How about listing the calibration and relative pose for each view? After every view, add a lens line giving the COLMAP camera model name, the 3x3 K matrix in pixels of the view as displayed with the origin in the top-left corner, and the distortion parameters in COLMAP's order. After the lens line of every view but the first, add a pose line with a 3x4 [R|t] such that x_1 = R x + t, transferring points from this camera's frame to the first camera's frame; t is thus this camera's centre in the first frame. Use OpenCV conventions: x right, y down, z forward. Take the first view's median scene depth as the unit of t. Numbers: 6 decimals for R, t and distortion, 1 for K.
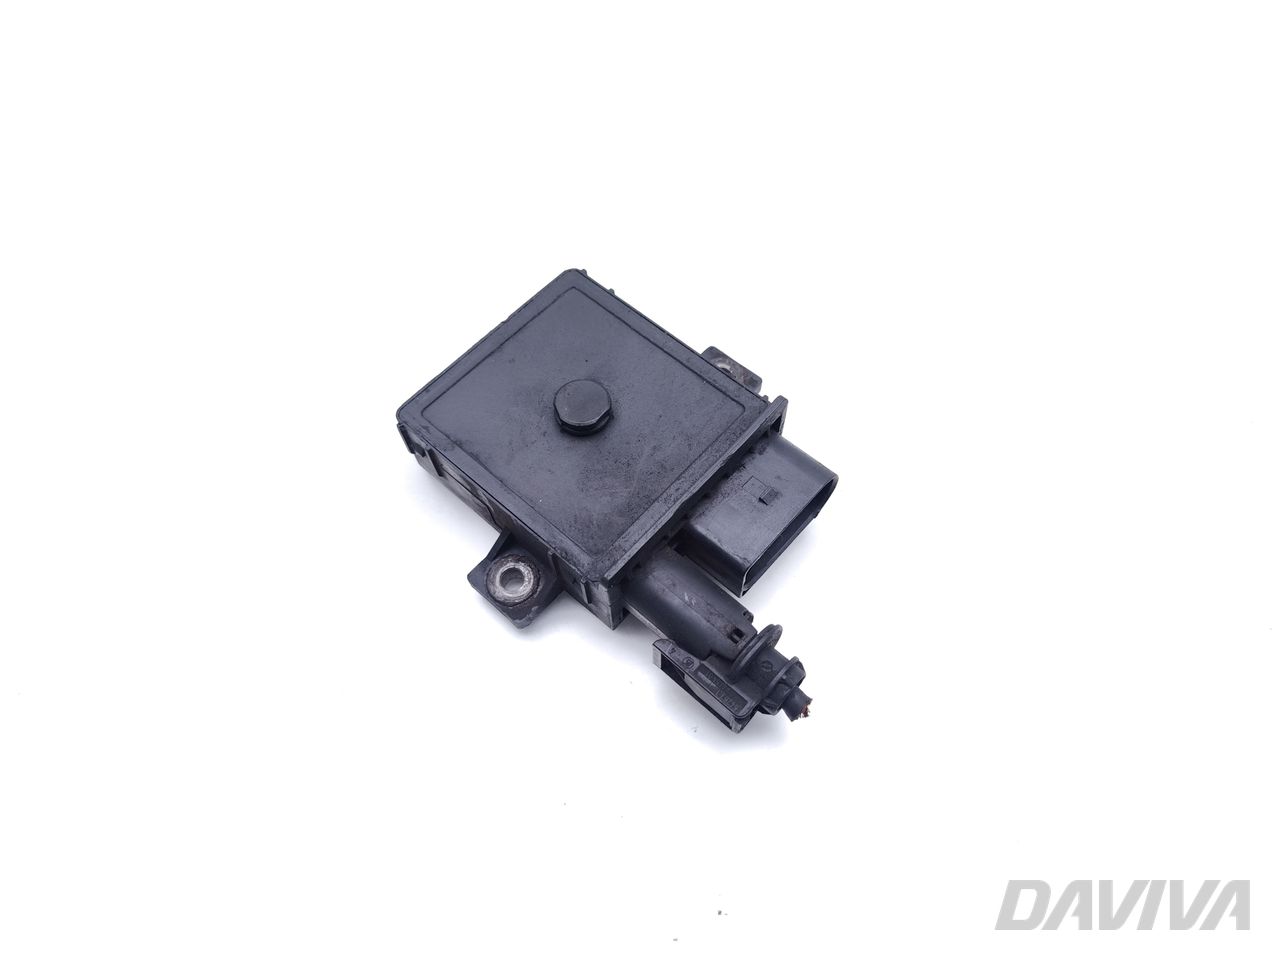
lens RADIAL K [[912.1, 0, 649.1], [0, 912.1, 480.3], [0, 0, 1]] dist [0.003564, 0.000063]
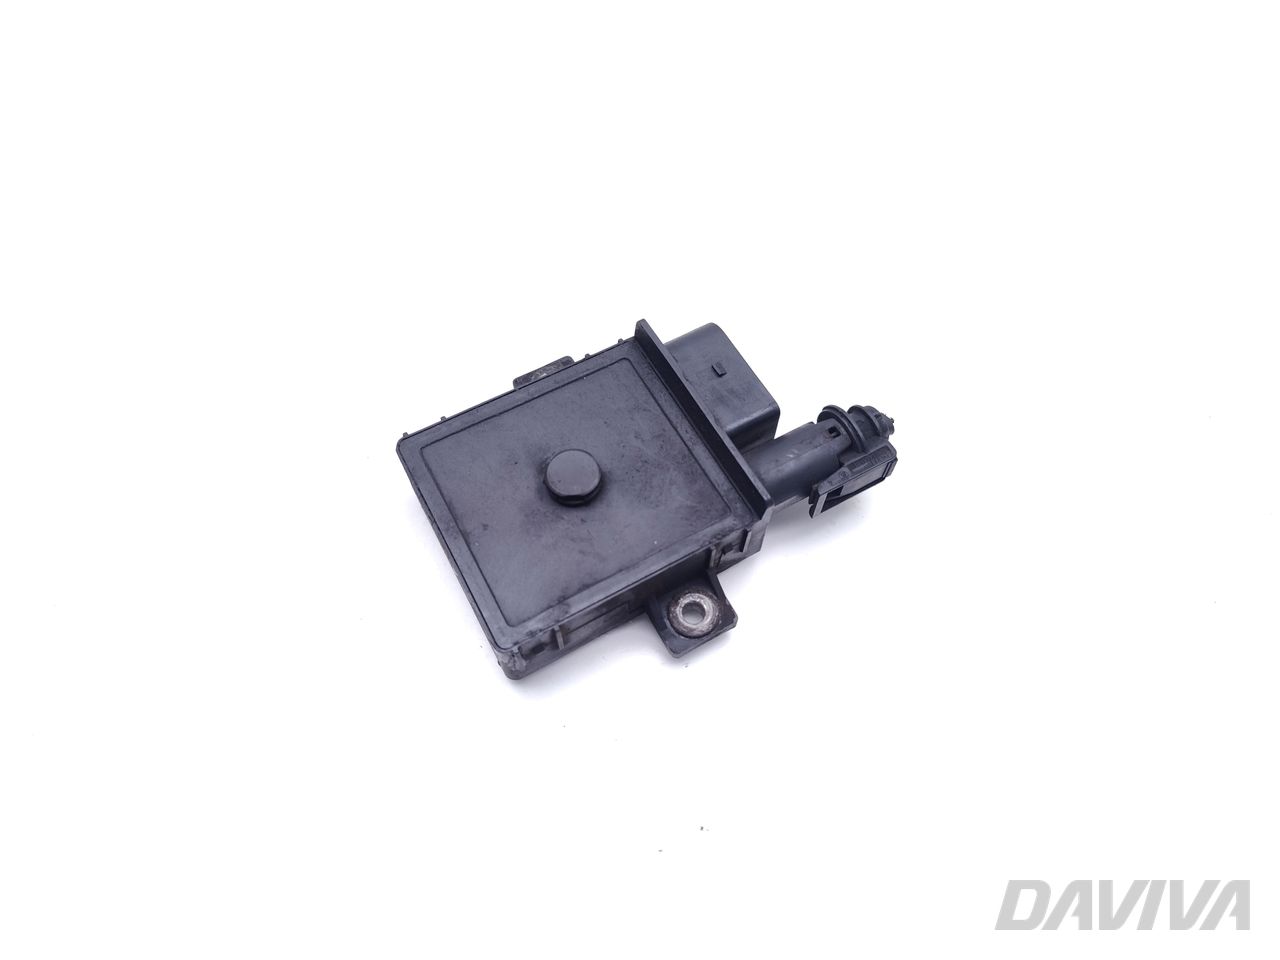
lens RADIAL K [[912.1, 0, 649.1], [0, 912.1, 480.3], [0, 0, 1]] dist [0.003564, 0.000063]
pose [[0.319924, -0.818514, 0.477161, -0.543120], [0.817781, 0.492875, 0.297169, -0.317269], [-0.478418, 0.295142, 0.827048, 0.126450]]
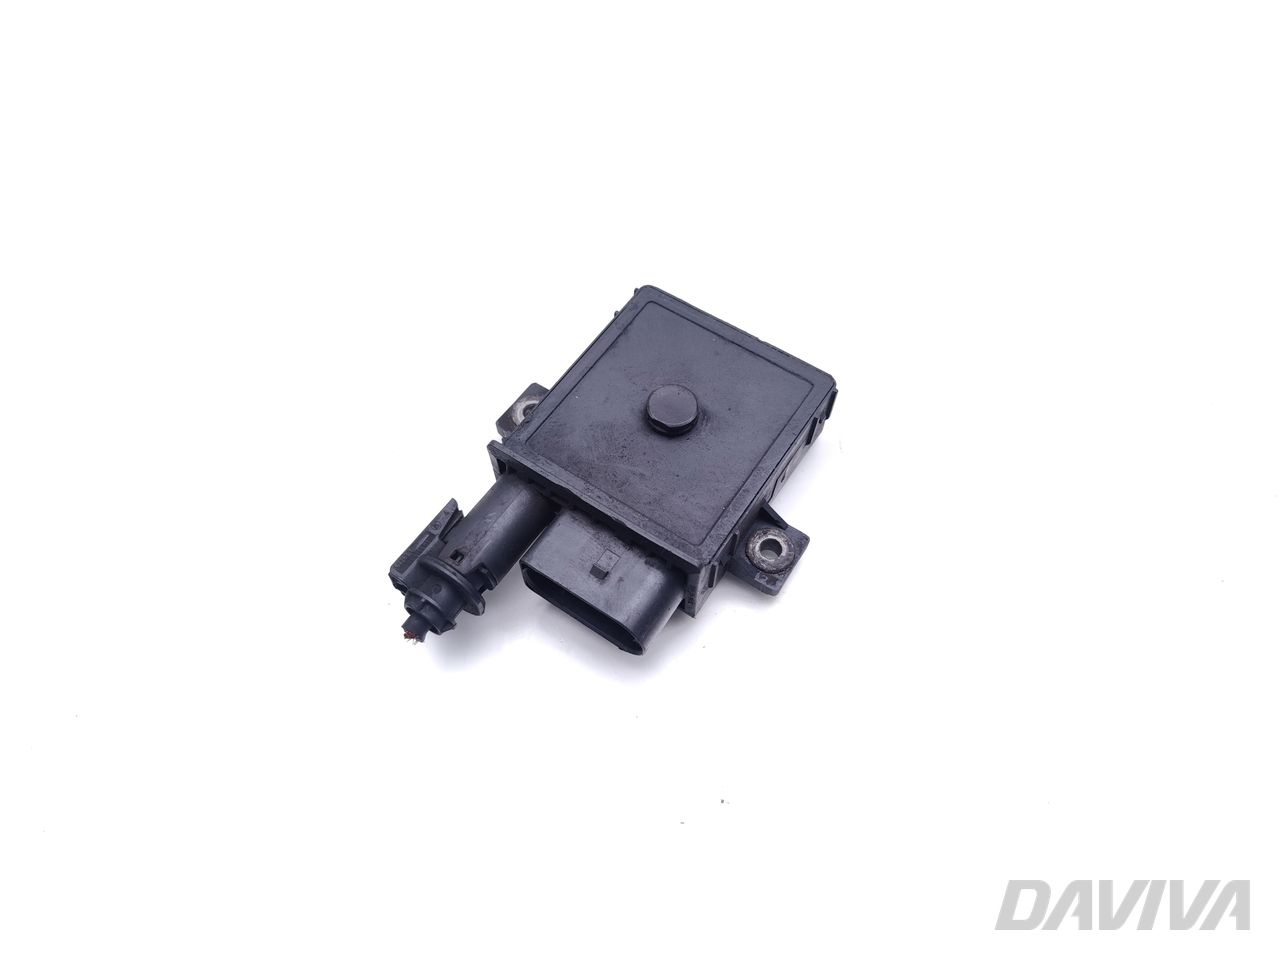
lens RADIAL K [[912.1, 0, 649.1], [0, 912.1, 480.3], [0, 0, 1]] dist [0.003564, 0.000063]
pose [[0.141456, 0.862778, -0.485391, 0.534809], [-0.870735, 0.341710, 0.353631, -0.421133], [0.470968, 0.372623, 0.799588, 0.151448]]
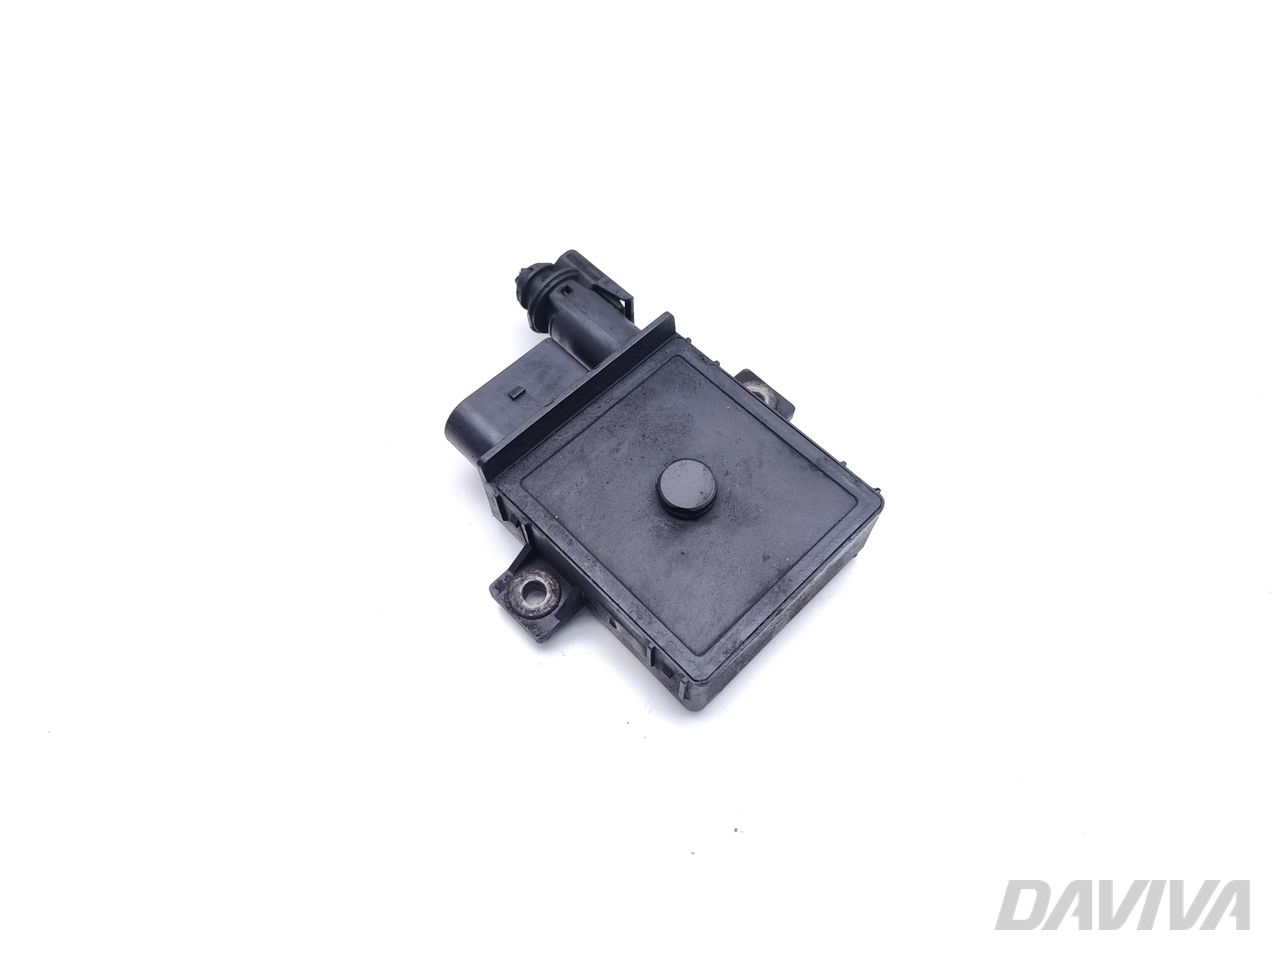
lens RADIAL K [[912.1, 0, 649.1], [0, 912.1, 480.3], [0, 0, 1]] dist [0.003564, 0.000063]
pose [[-0.997742, -0.045819, 0.049098, -0.081335], [0.066032, -0.536058, 0.841595, -0.907159], [-0.012242, 0.842937, 0.537873, 0.486397]]
